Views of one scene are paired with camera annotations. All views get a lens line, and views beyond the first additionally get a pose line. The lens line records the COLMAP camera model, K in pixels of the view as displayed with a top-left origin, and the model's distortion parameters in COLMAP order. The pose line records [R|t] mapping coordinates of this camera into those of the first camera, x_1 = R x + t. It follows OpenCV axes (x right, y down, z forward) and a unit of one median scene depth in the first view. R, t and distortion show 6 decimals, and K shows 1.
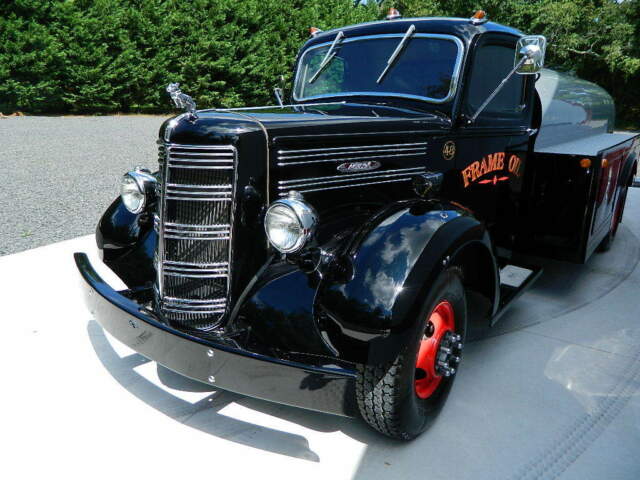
lens RADIAL K [[474.1, 0, 320.0], [0, 474.1, 240.0], [0, 0, 1]] dist [-0.001193, -0.000458]
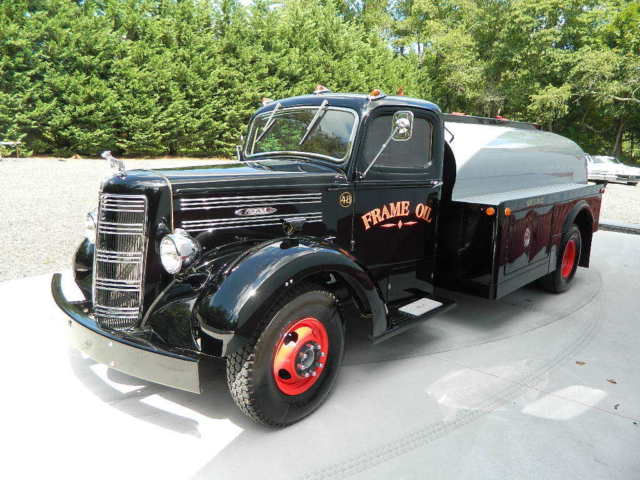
lens RADIAL K [[473.1, 0, 322.3], [0, 473.1, 239.0], [0, 0, 1]] dist [0.001876, -0.001063]
pose [[0.995006, 0.023327, -0.097046, 0.283960], [-0.031745, 0.995778, -0.086133, 0.018698], [0.094627, 0.088783, 0.991546, -0.188522]]
